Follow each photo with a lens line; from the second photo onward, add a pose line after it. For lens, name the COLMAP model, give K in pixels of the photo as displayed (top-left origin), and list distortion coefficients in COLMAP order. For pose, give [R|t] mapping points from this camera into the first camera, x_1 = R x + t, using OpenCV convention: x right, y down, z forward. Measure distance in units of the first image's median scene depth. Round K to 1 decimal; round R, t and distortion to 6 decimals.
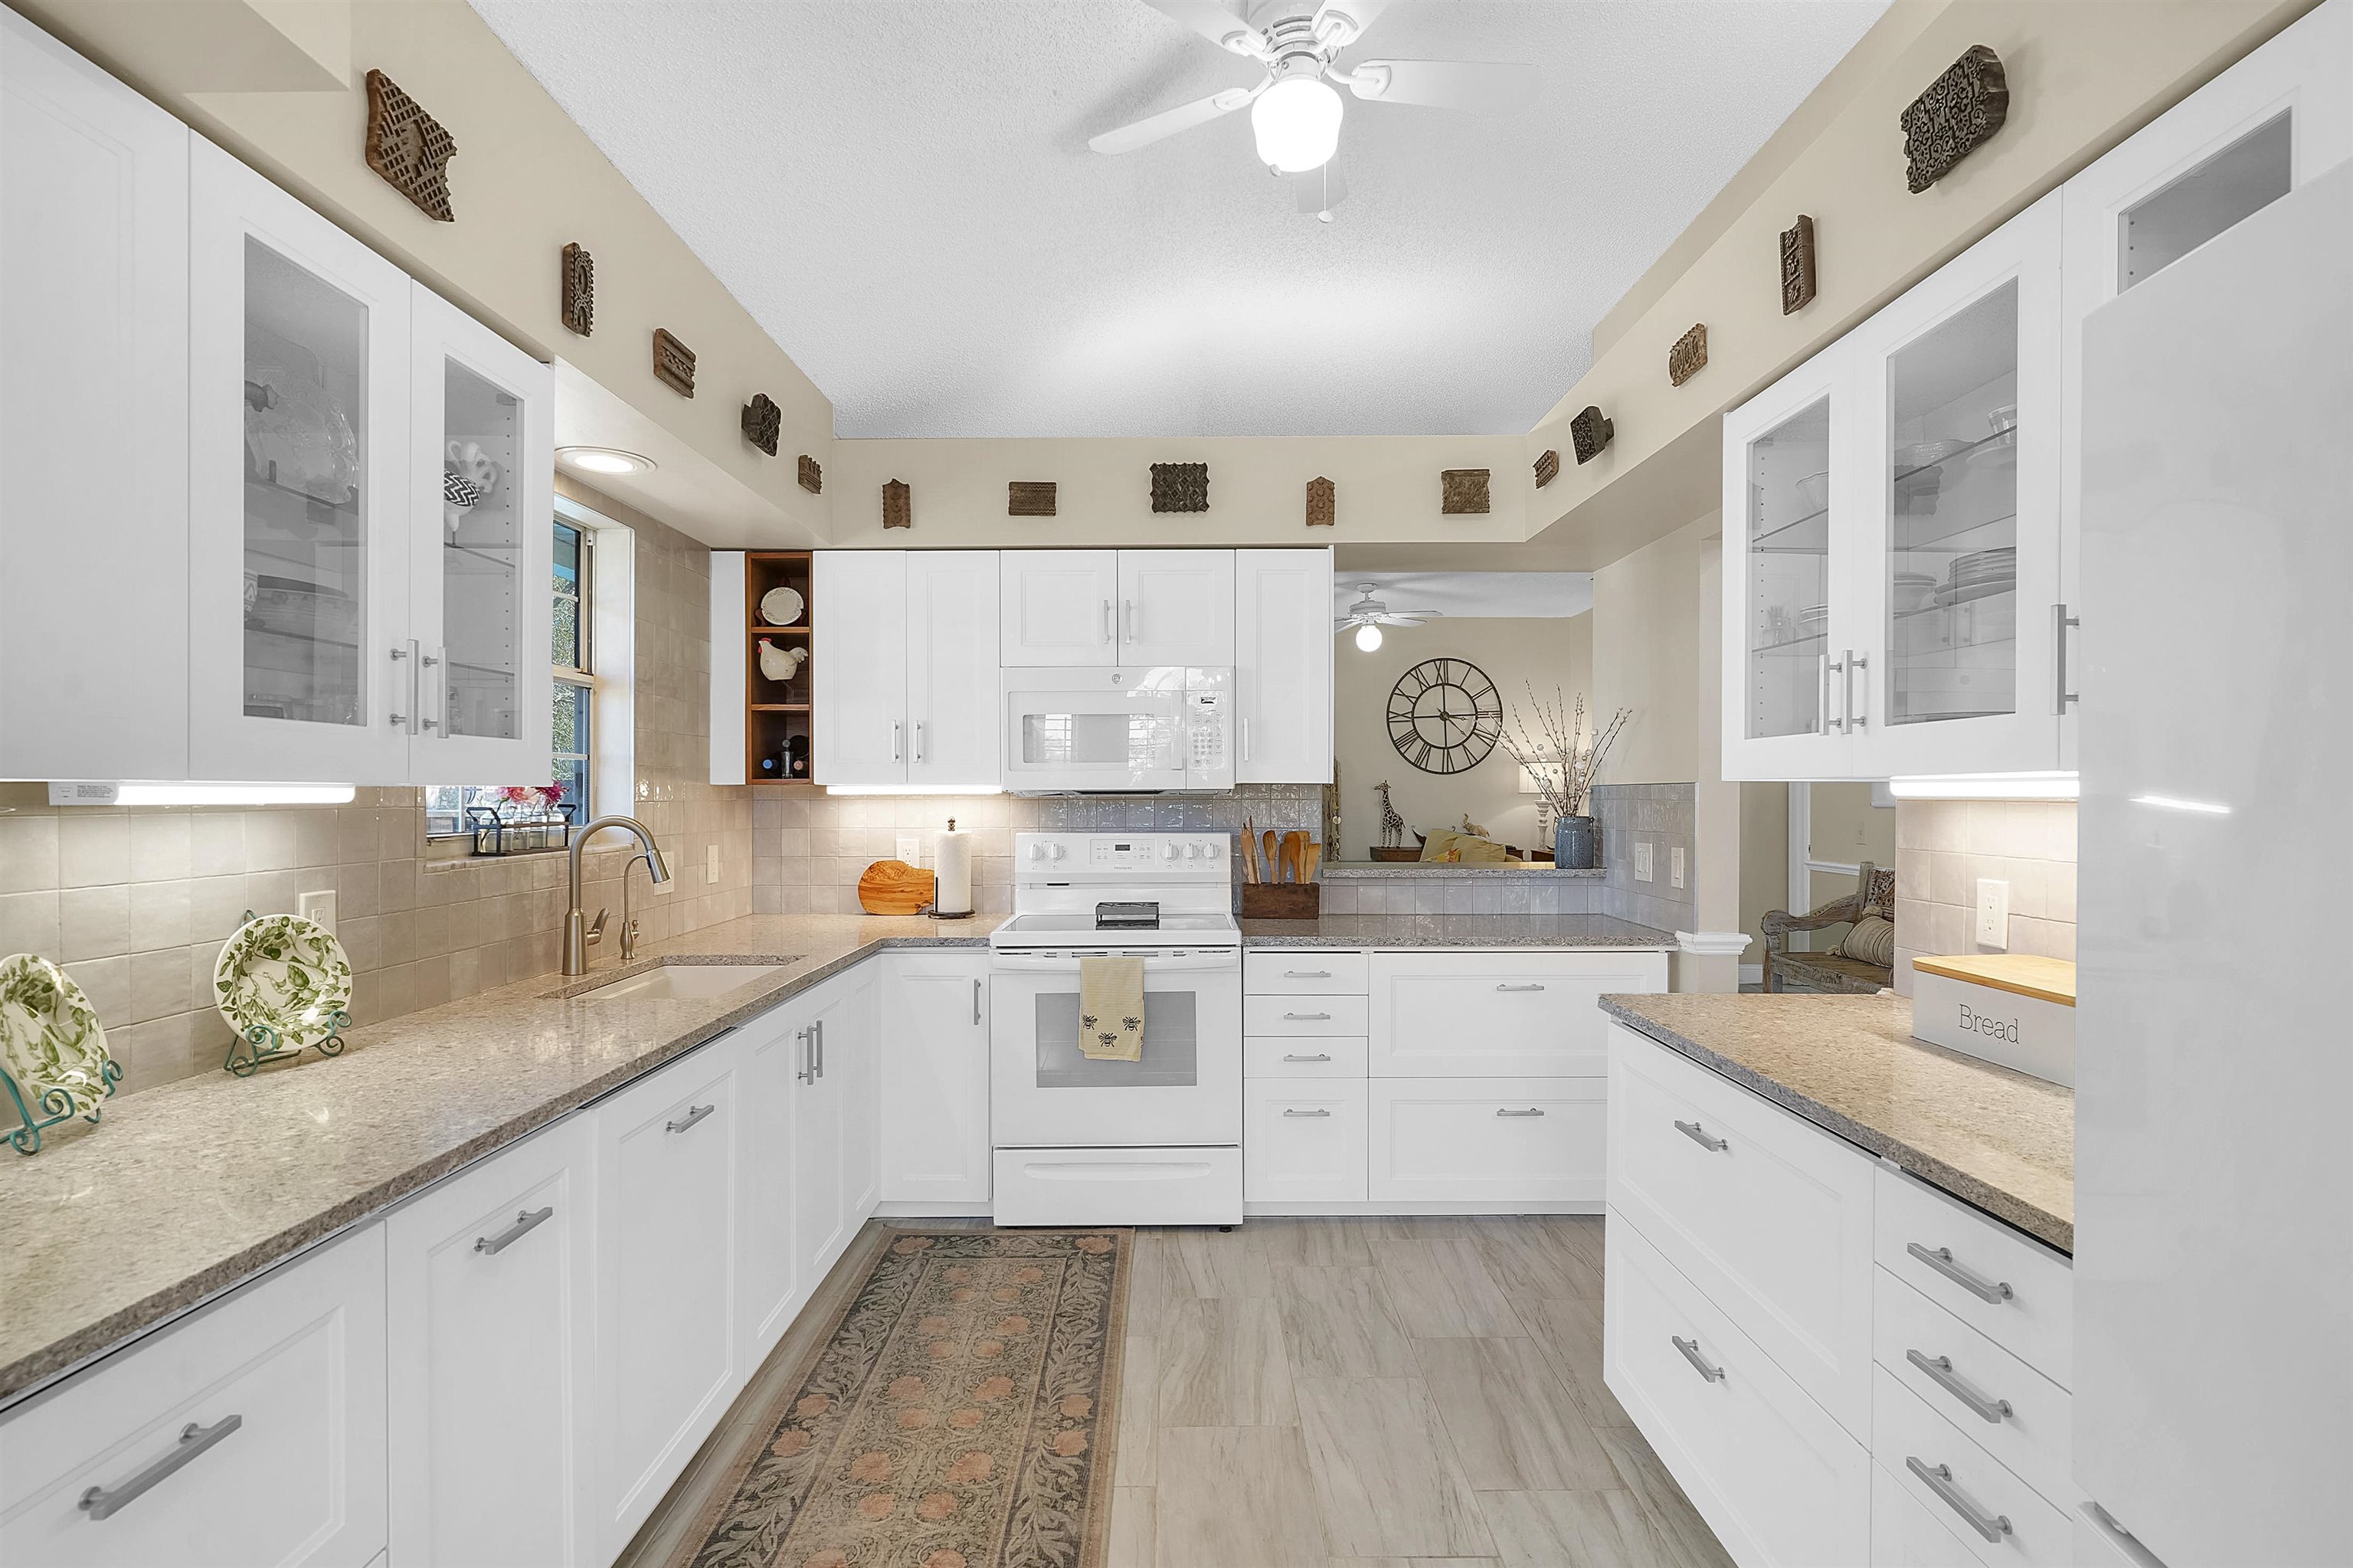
lens RADIAL K [[1141.8, 0, 1177.9], [0, 1141.8, 789.4], [0, 0, 1]] dist [-0.009080, 0.006984]
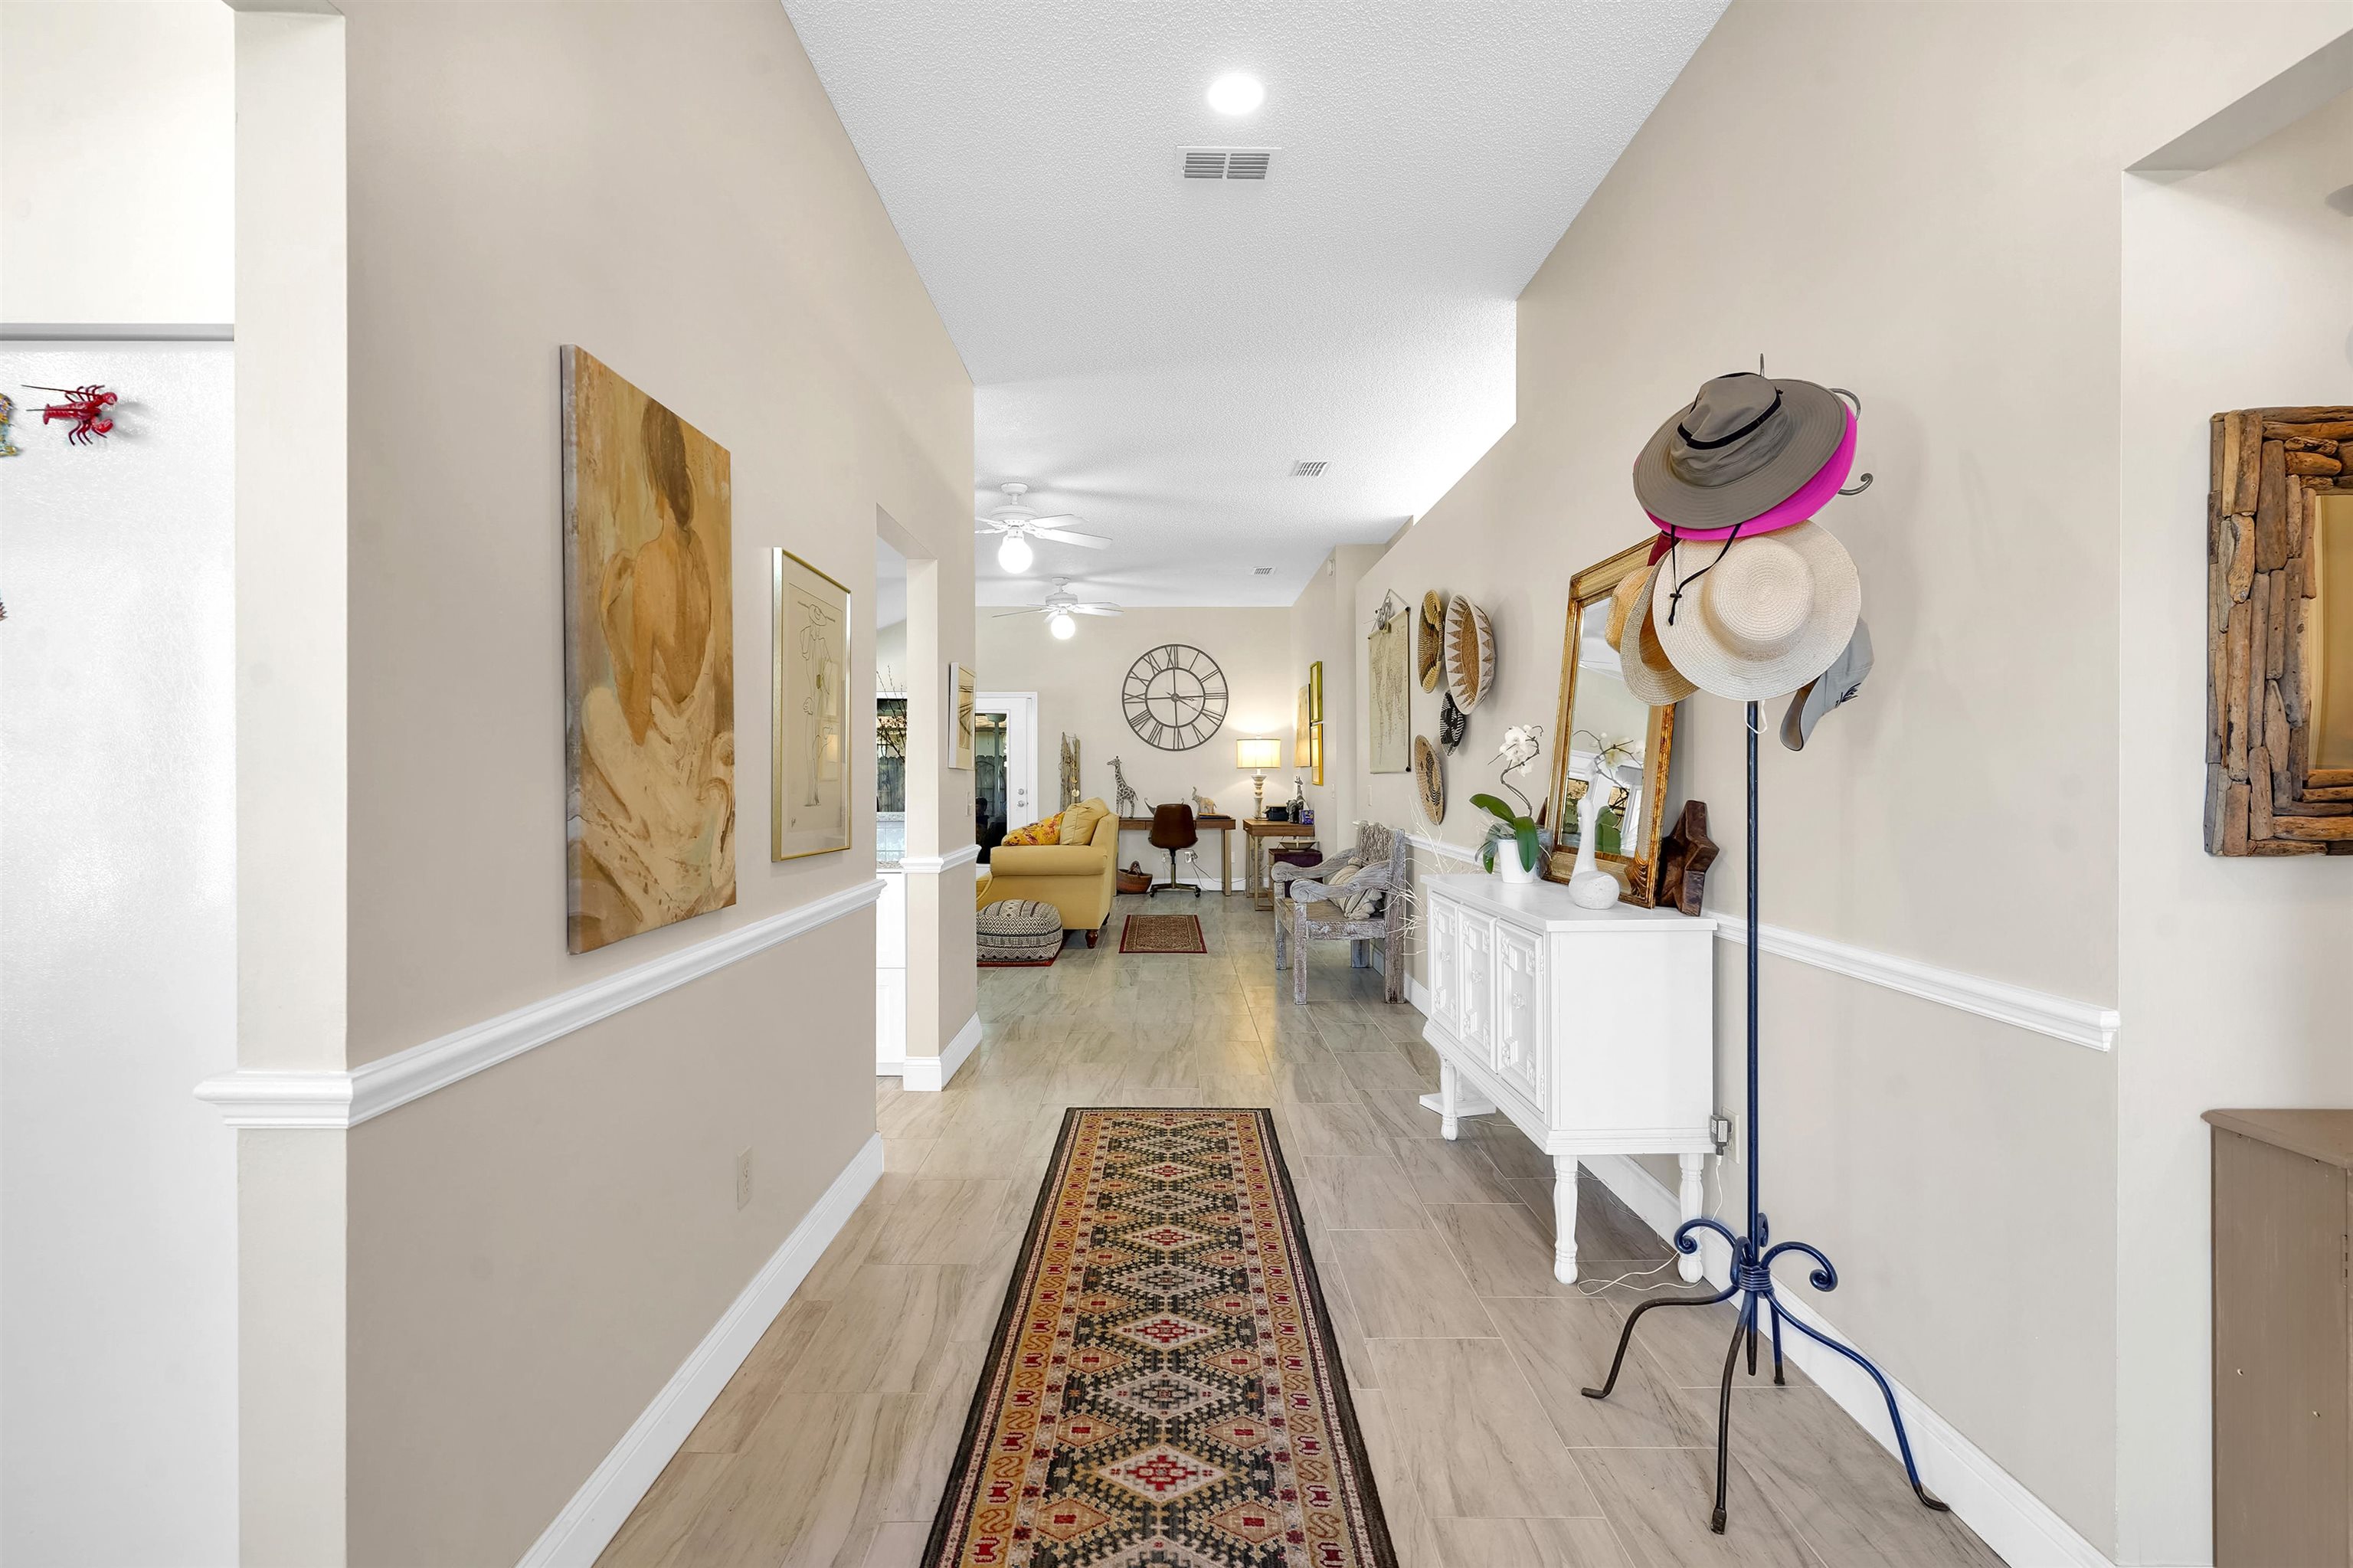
lens RADIAL K [[1141.8, 0, 1177.9], [0, 1141.8, 789.4], [0, 0, 1]] dist [-0.009080, 0.006984]
pose [[0.999968, -0.002036, 0.007700, 0.744839], [0.001954, 0.999942, 0.010568, 0.039666], [-0.007721, -0.010552, 0.999915, -0.307379]]
